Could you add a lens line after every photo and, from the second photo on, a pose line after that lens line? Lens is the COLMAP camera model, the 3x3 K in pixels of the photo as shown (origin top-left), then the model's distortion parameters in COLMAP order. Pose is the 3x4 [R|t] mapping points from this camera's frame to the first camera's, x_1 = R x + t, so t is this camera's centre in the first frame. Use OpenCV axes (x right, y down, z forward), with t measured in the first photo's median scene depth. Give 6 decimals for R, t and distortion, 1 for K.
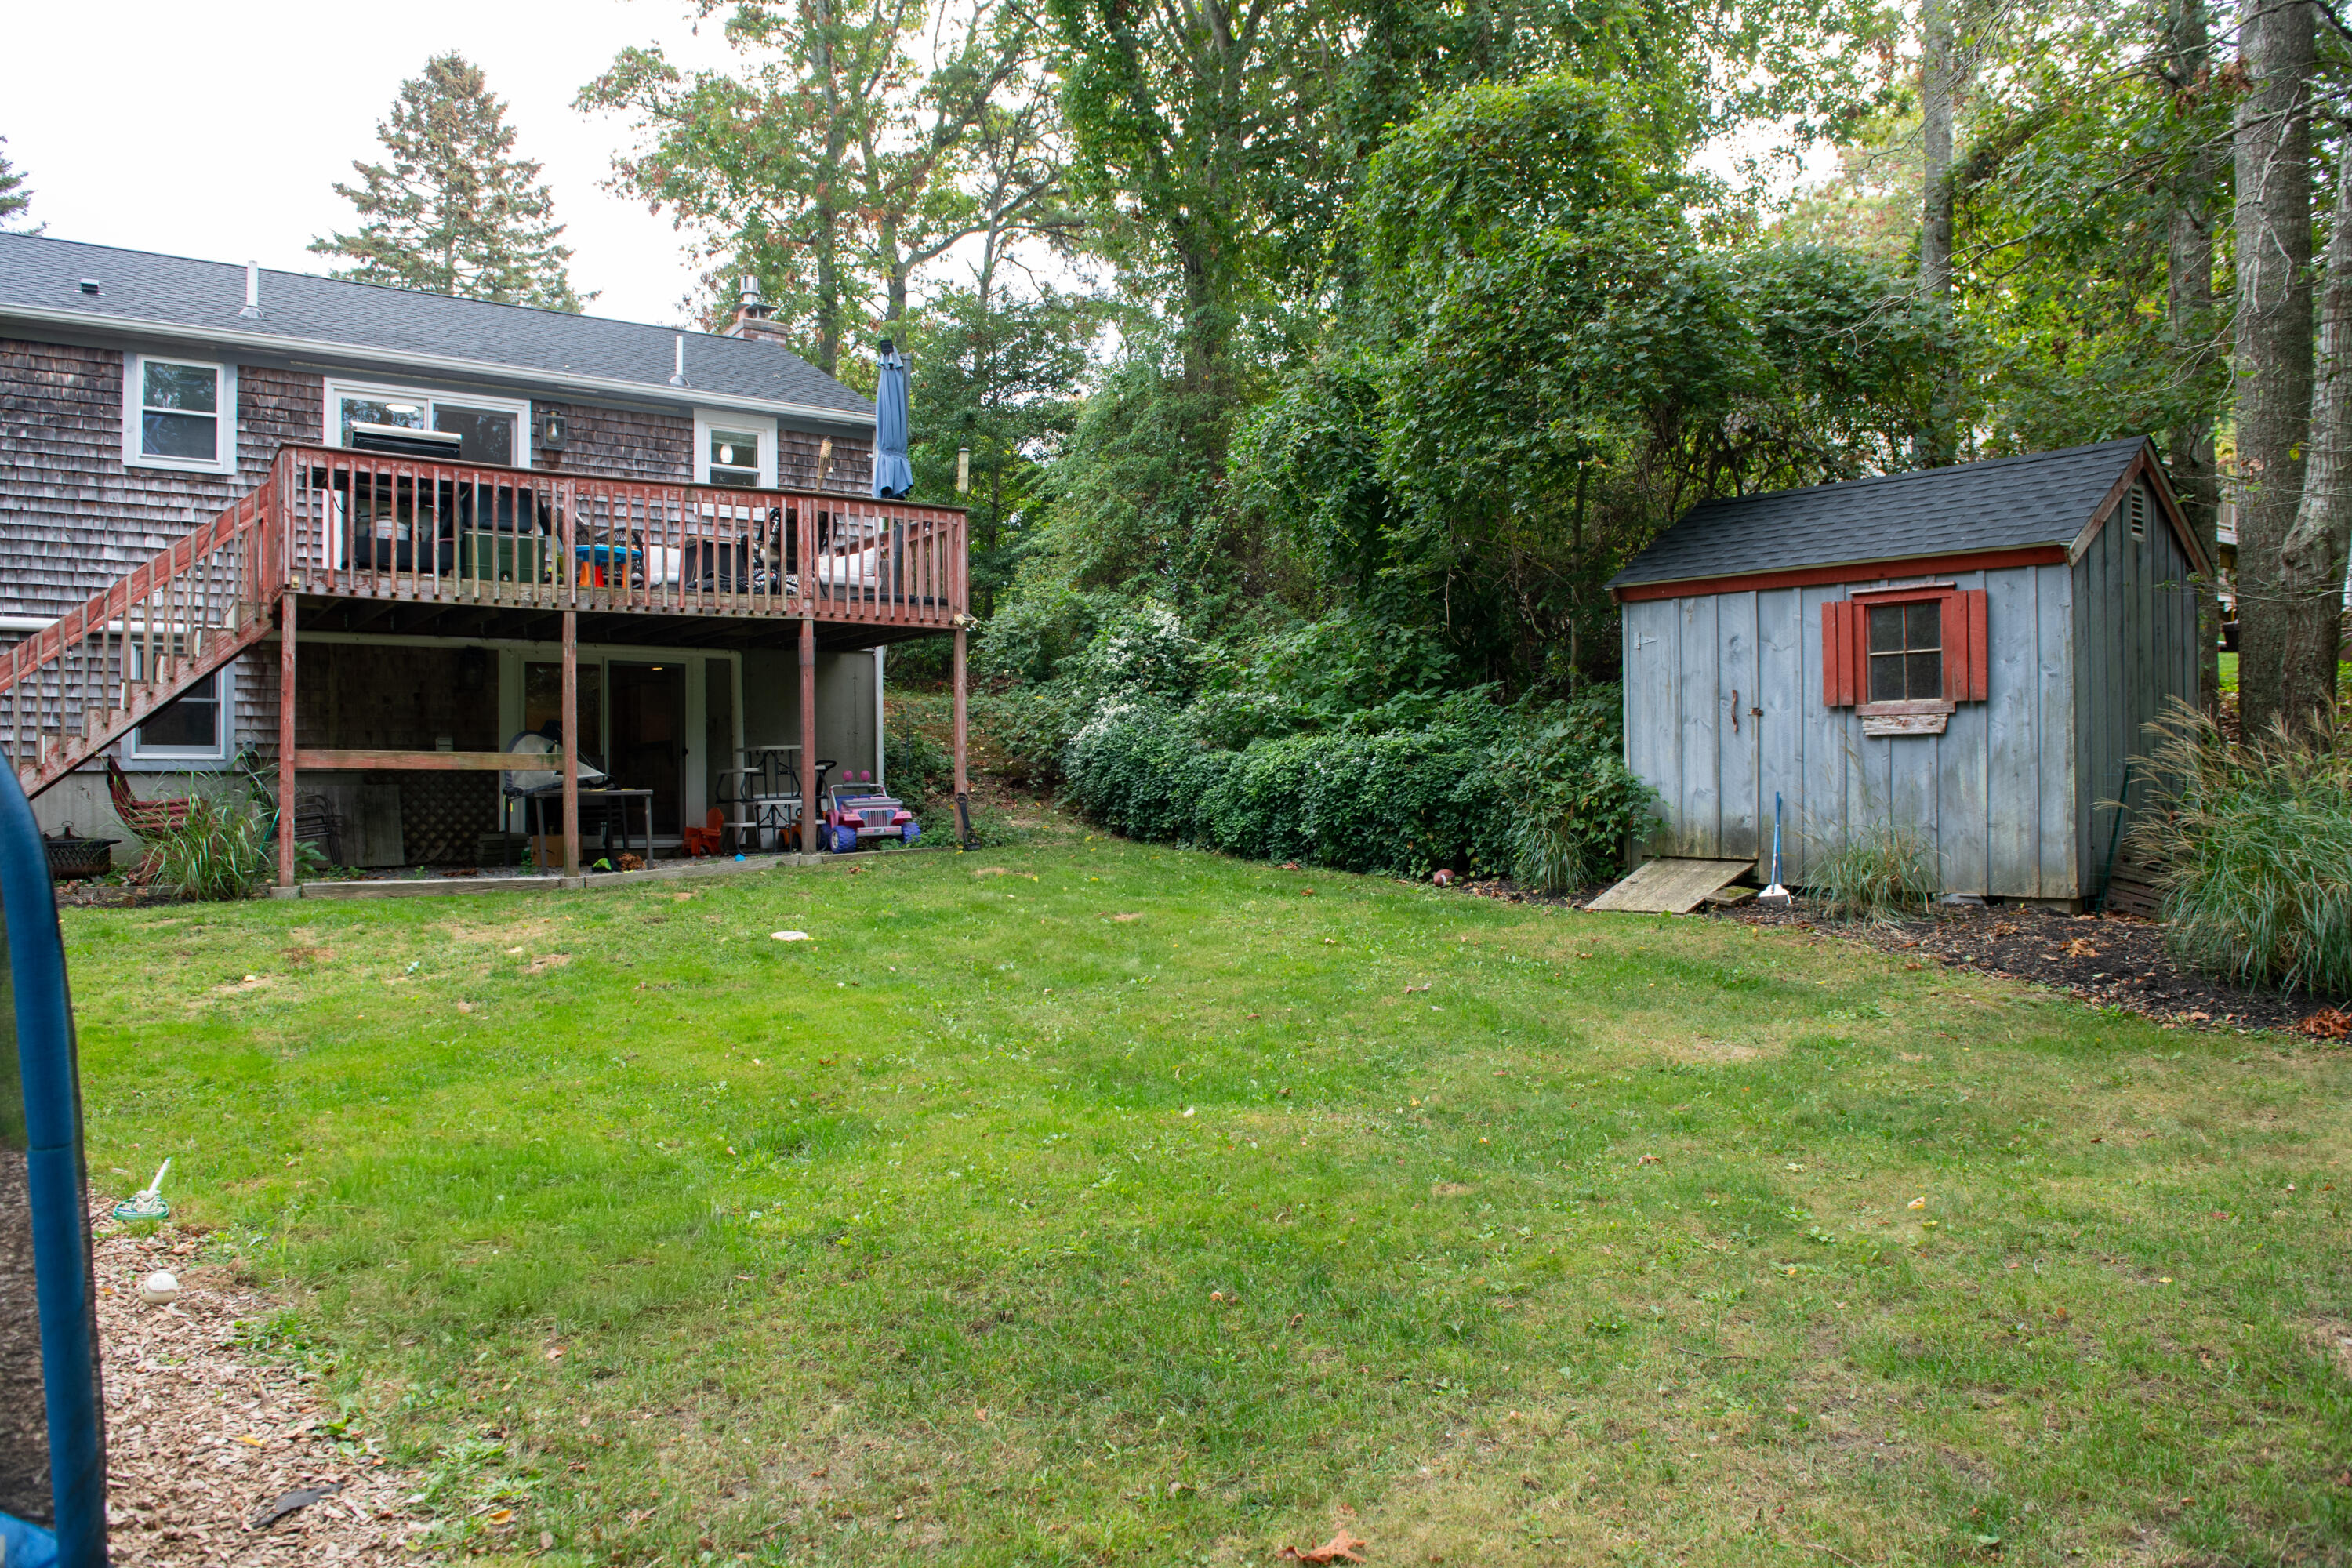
lens RADIAL K [[1603.8, 0, 1177.5], [0, 1603.8, 797.7], [0, 0, 1]] dist [-0.047916, -0.002643]
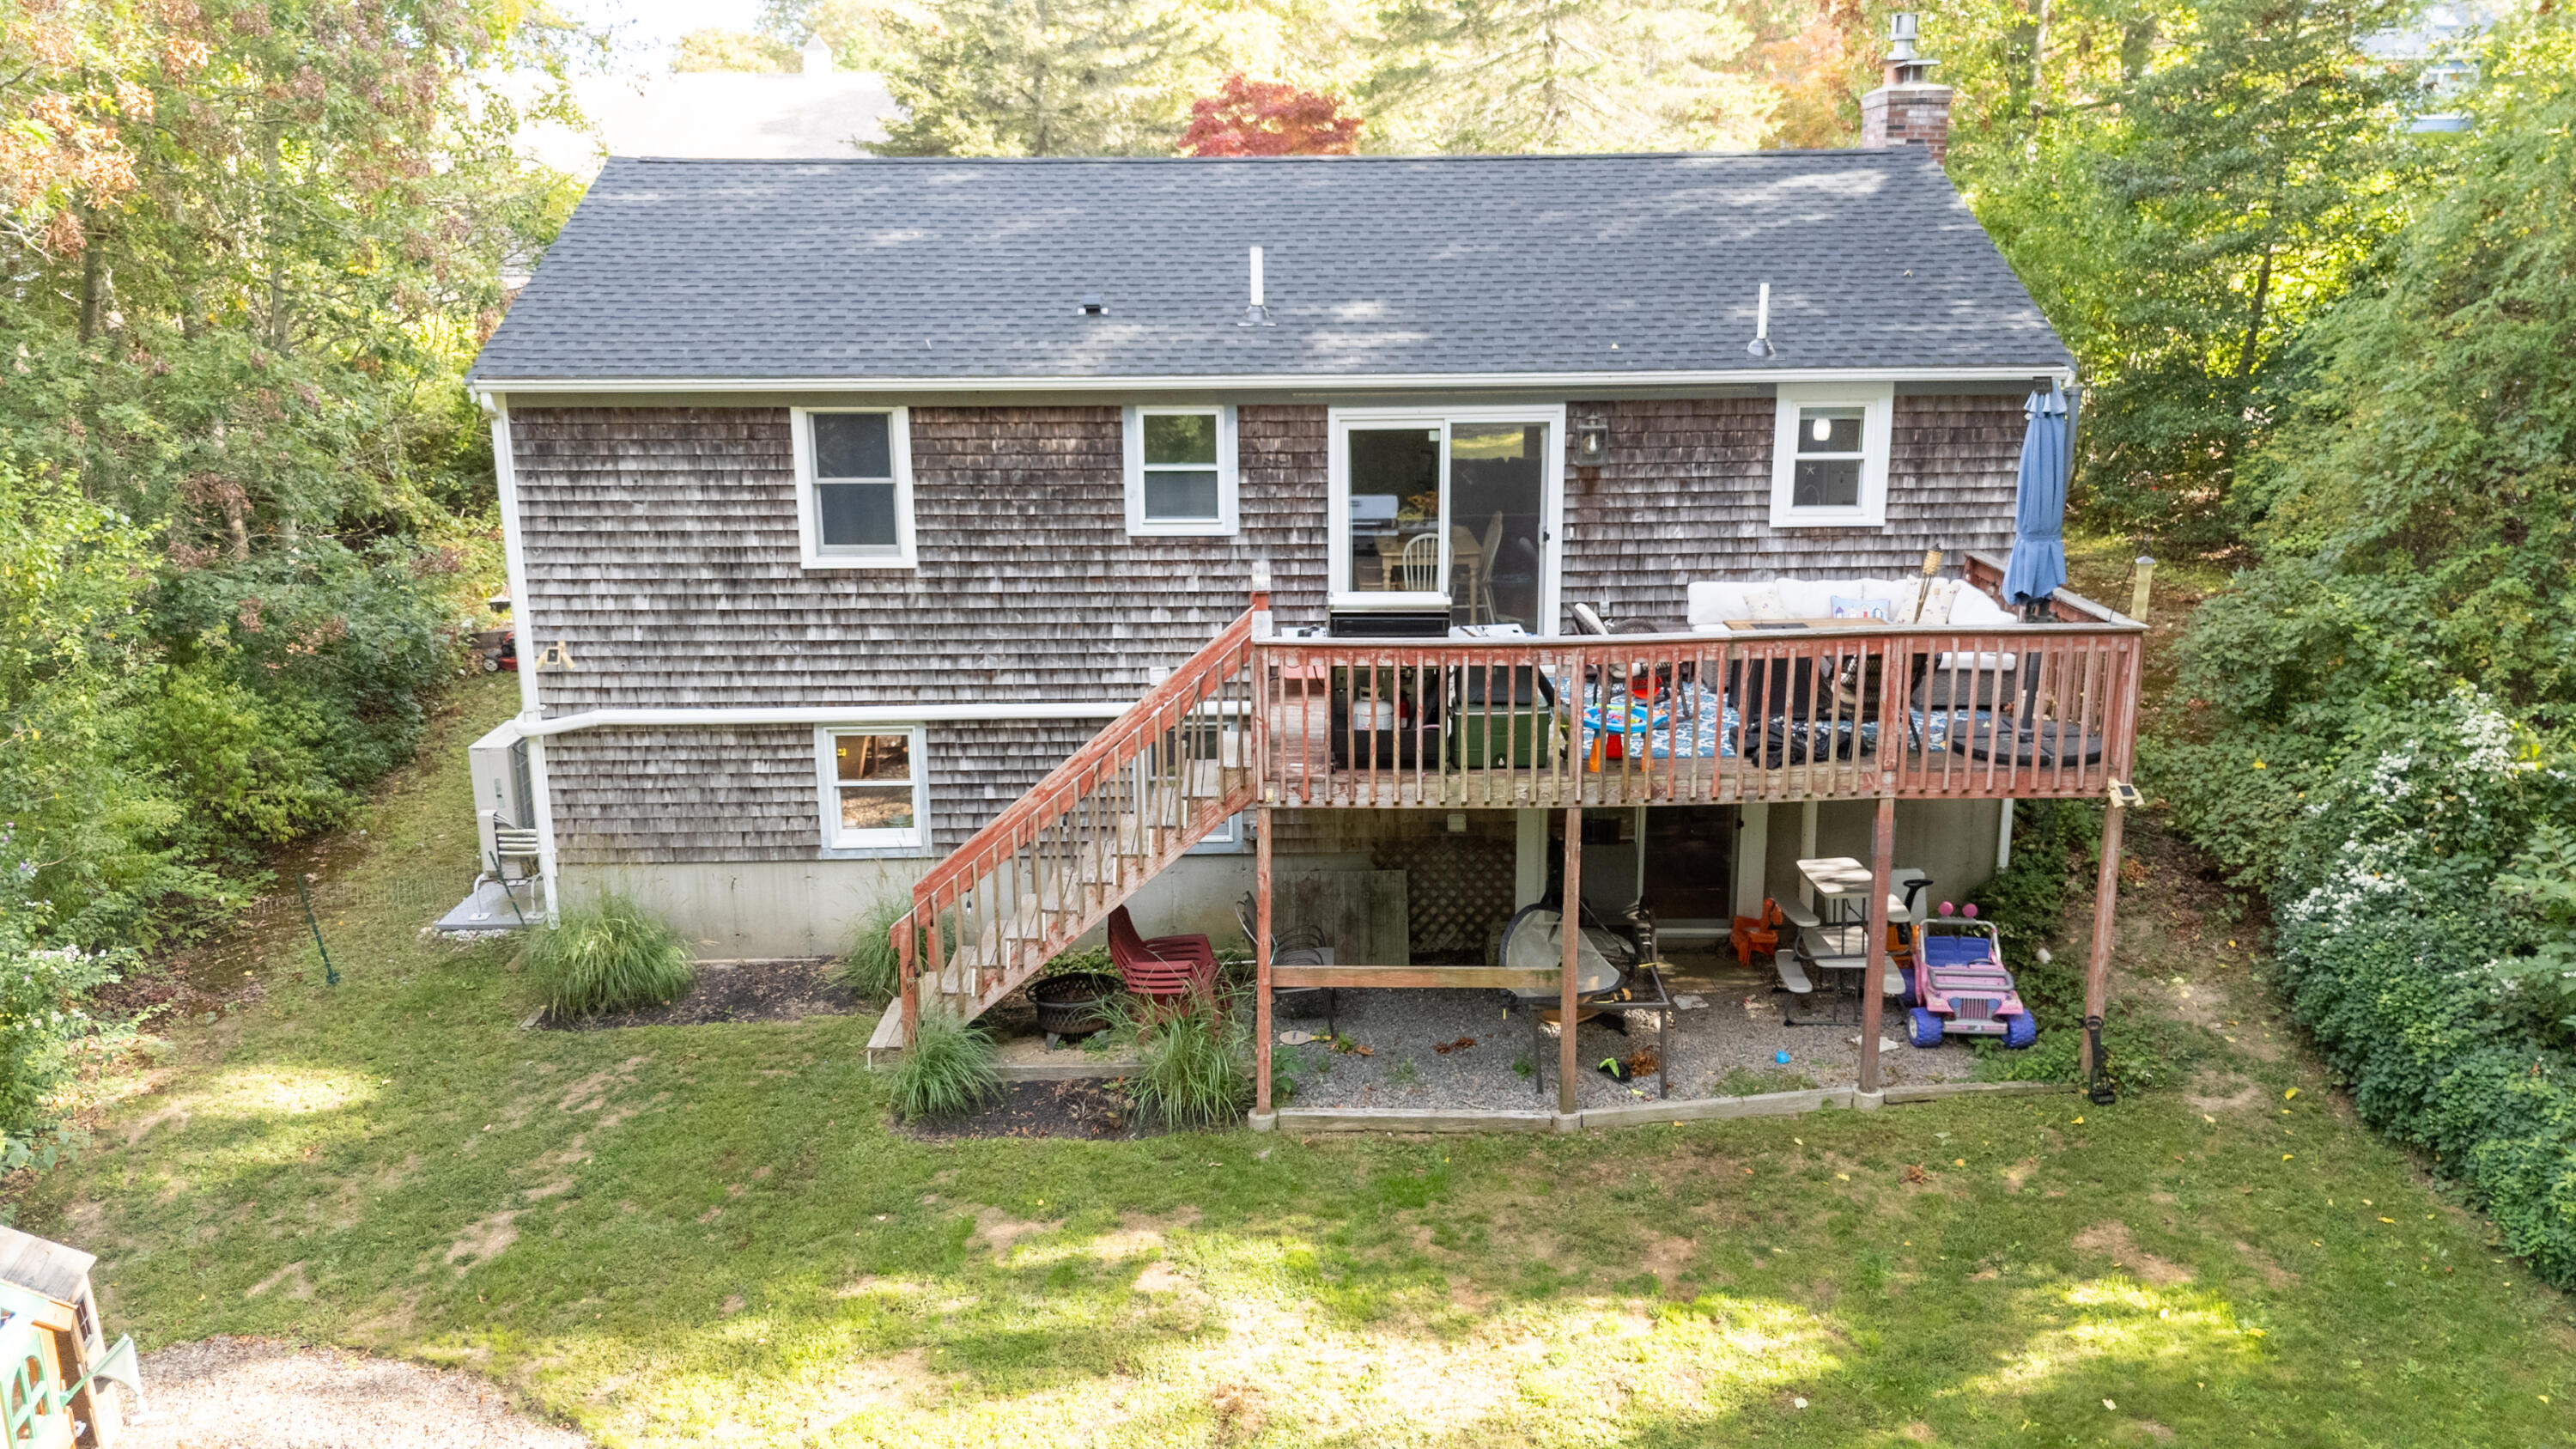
lens RADIAL K [[1892.2, 0, 1302.3], [0, 1892.2, 717.2], [0, 0, 1]] dist [0.057385, -0.005056]
pose [[0.834697, 0.133201, -0.534359, 0.011071], [0.003089, 0.969161, 0.246410, -0.405600], [0.550701, -0.207329, 0.808544, 0.157533]]
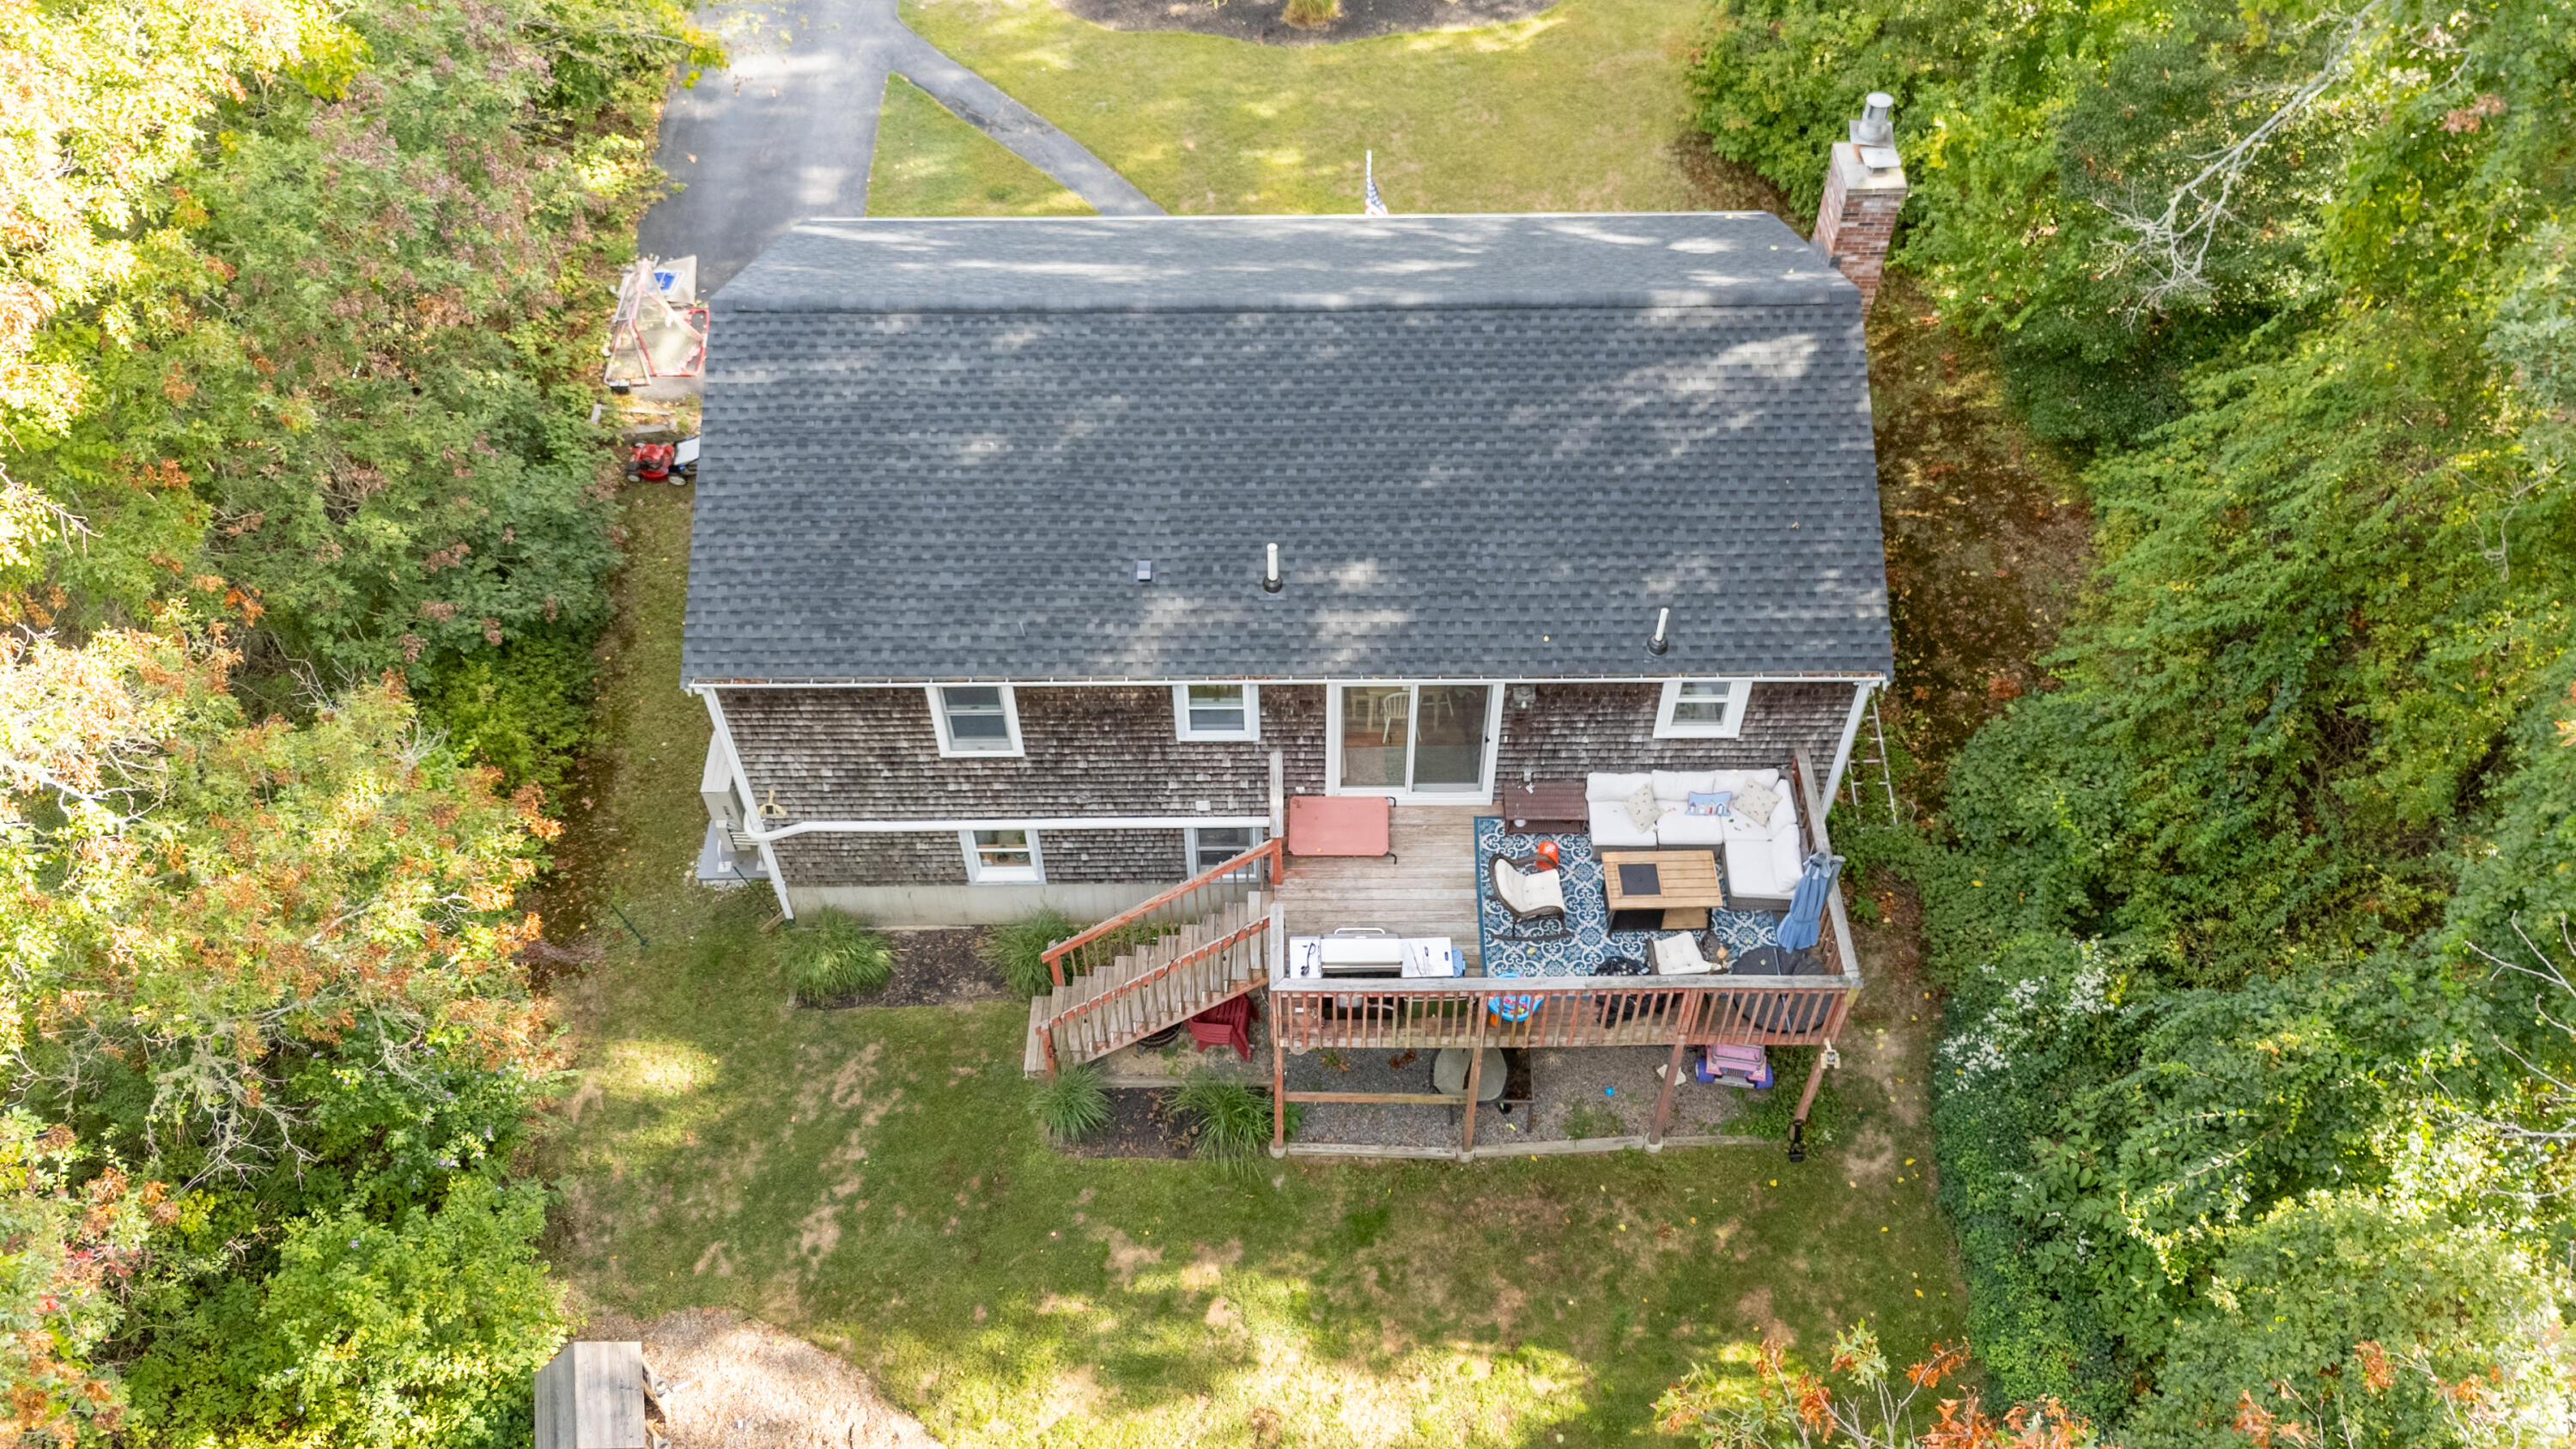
lens RADIAL K [[1948.2, 0, 1305.0], [0, 1948.2, 722.5], [0, 0, 1]] dist [0.076505, -0.000436]
pose [[0.827827, 0.427944, -0.362720, -0.046207], [0.000073, 0.646497, 0.762916, -1.479698], [0.560983, -0.631589, 0.535157, 0.263951]]
